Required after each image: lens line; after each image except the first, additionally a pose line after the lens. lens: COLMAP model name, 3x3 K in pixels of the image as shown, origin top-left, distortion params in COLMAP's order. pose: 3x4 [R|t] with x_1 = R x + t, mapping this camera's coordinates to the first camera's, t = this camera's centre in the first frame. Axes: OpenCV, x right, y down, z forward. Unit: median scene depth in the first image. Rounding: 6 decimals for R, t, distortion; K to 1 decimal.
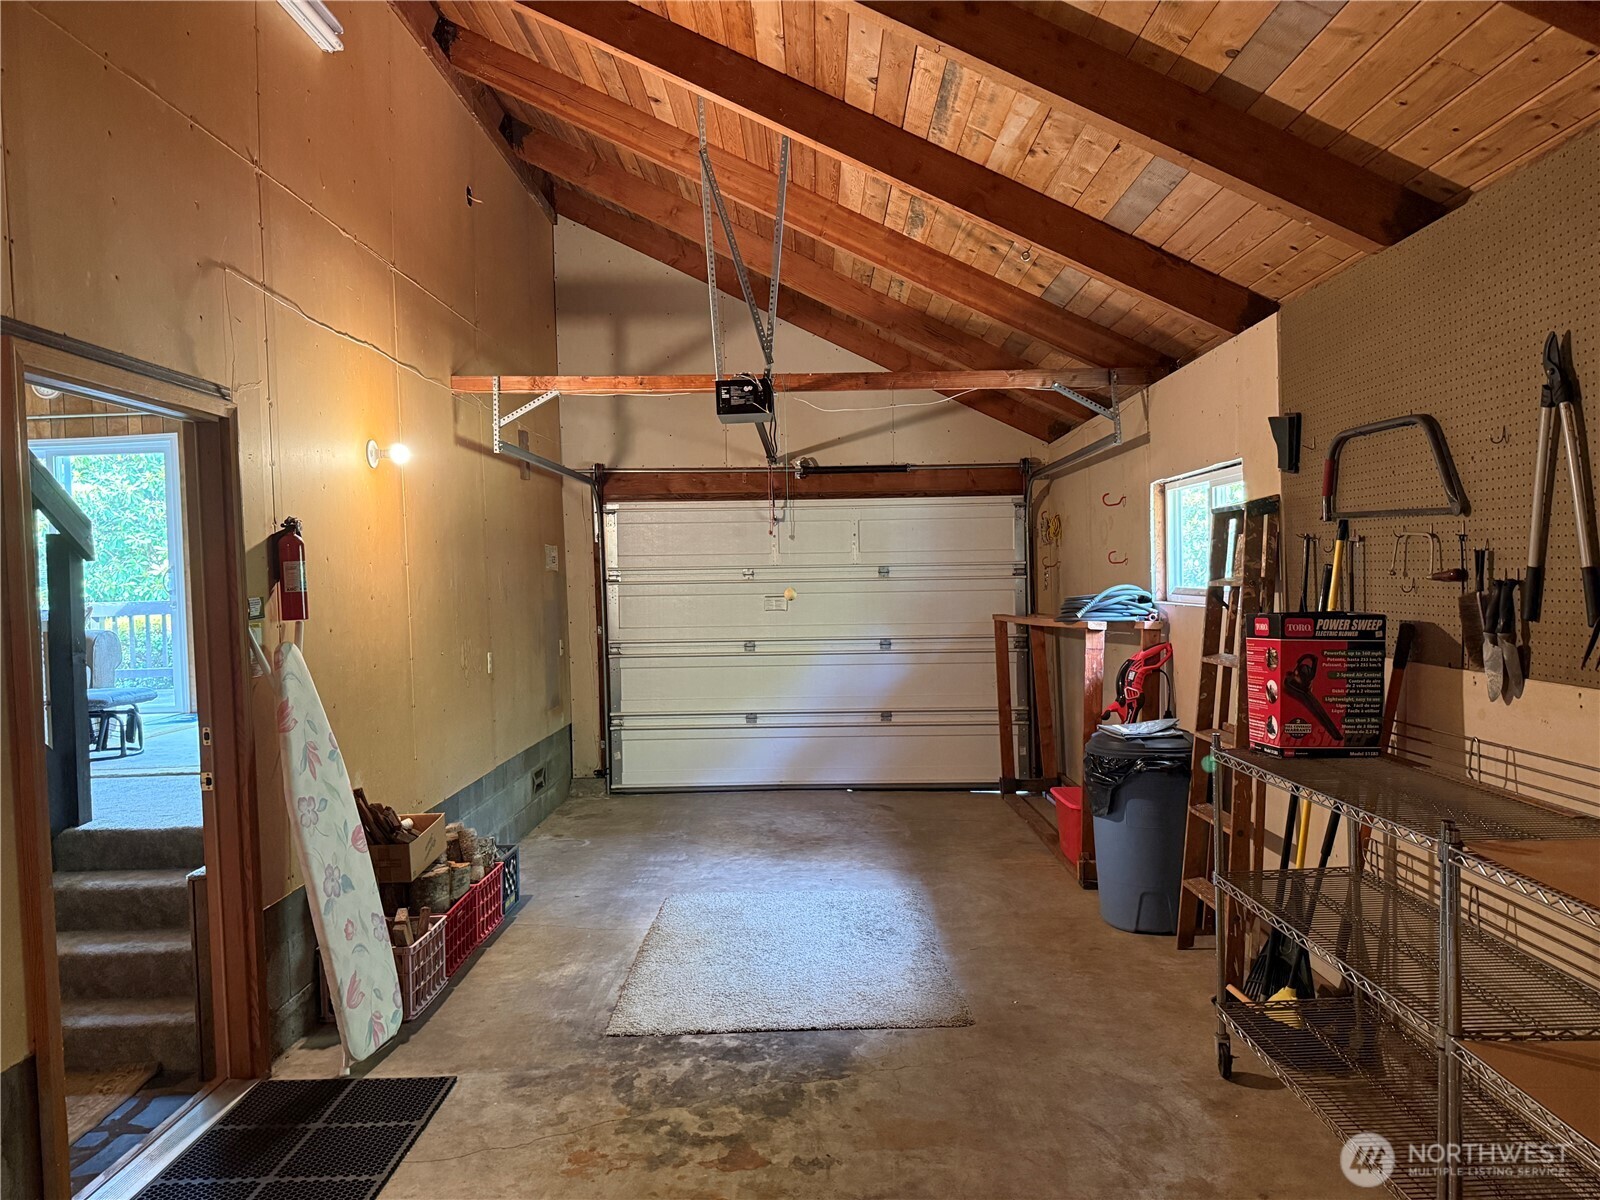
lens RADIAL K [[1130.9, 0, 800.1], [0, 1130.9, 605.7], [0, 0, 1]] dist [0.060078, -0.065351]
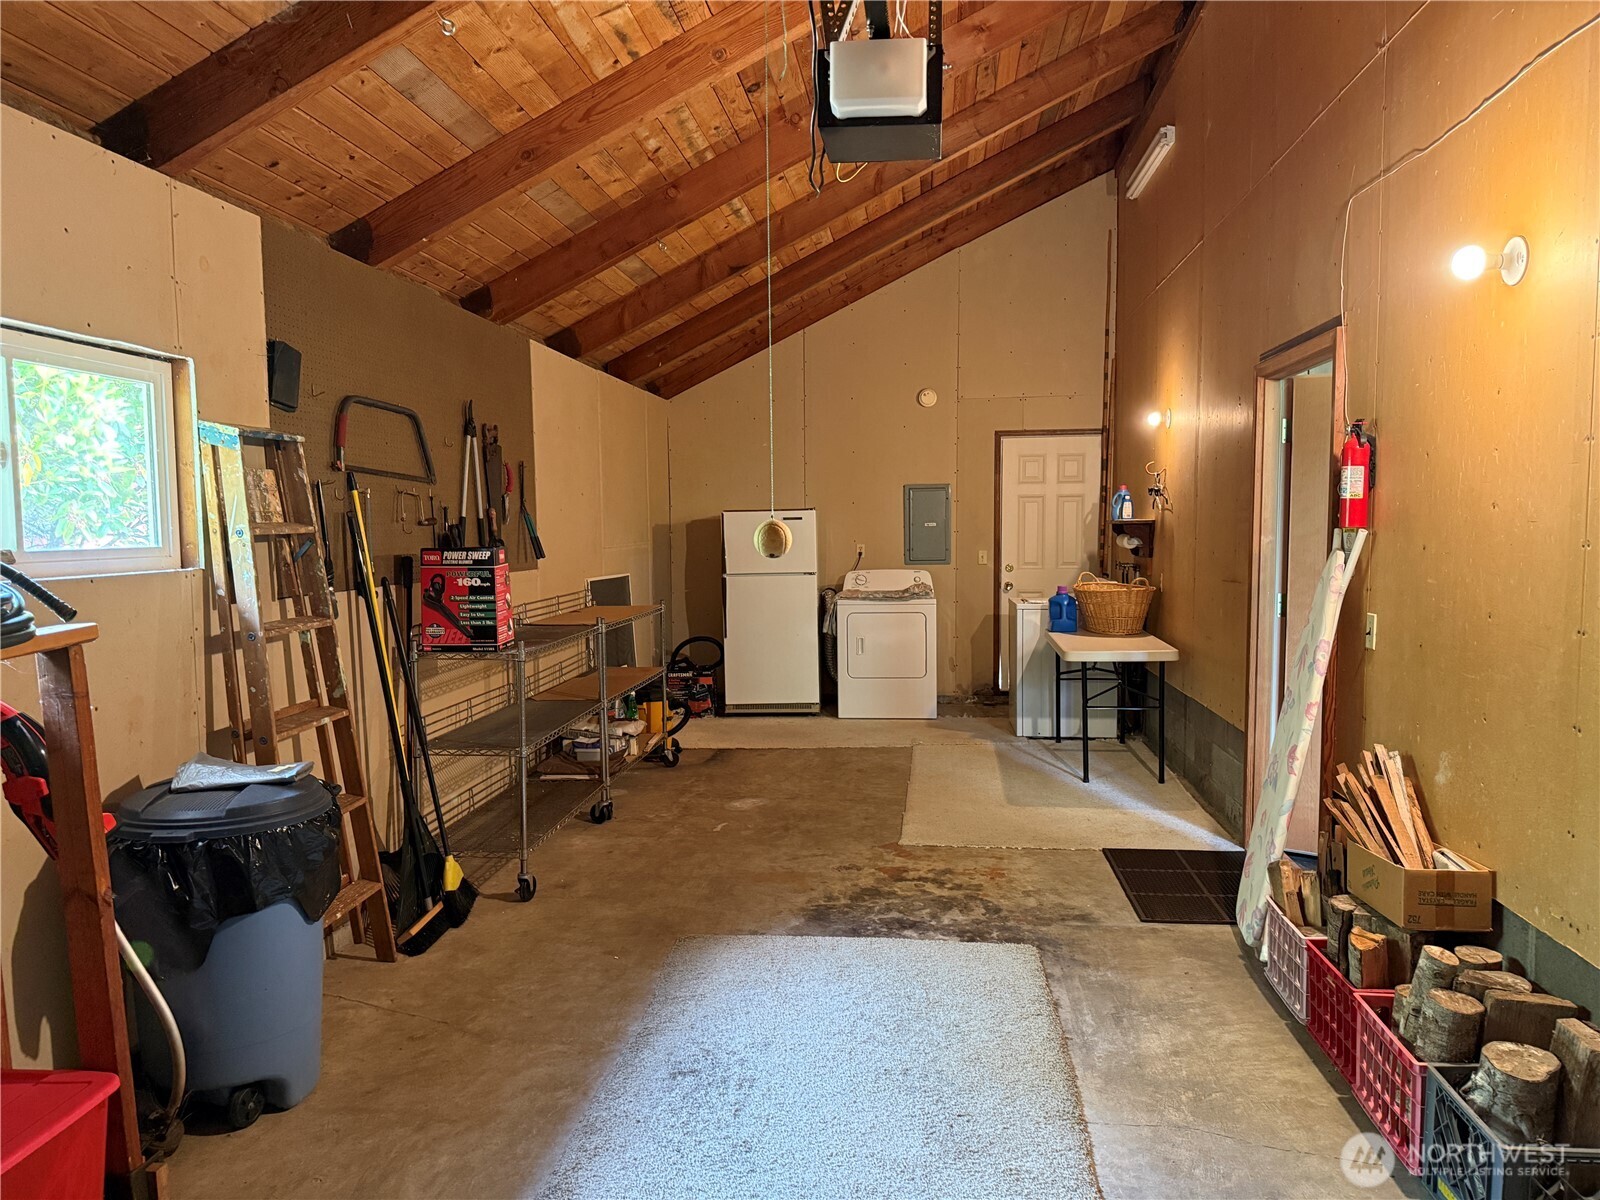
lens RADIAL K [[1130.9, 0, 801.6], [0, 1130.9, 604.3], [0, 0, 1]] dist [0.060078, -0.065351]
pose [[-0.994174, 0.031183, 0.103179, -0.085434], [0.041301, 0.994385, 0.097428, -0.039570], [-0.099561, 0.101122, -0.989880, 2.209878]]
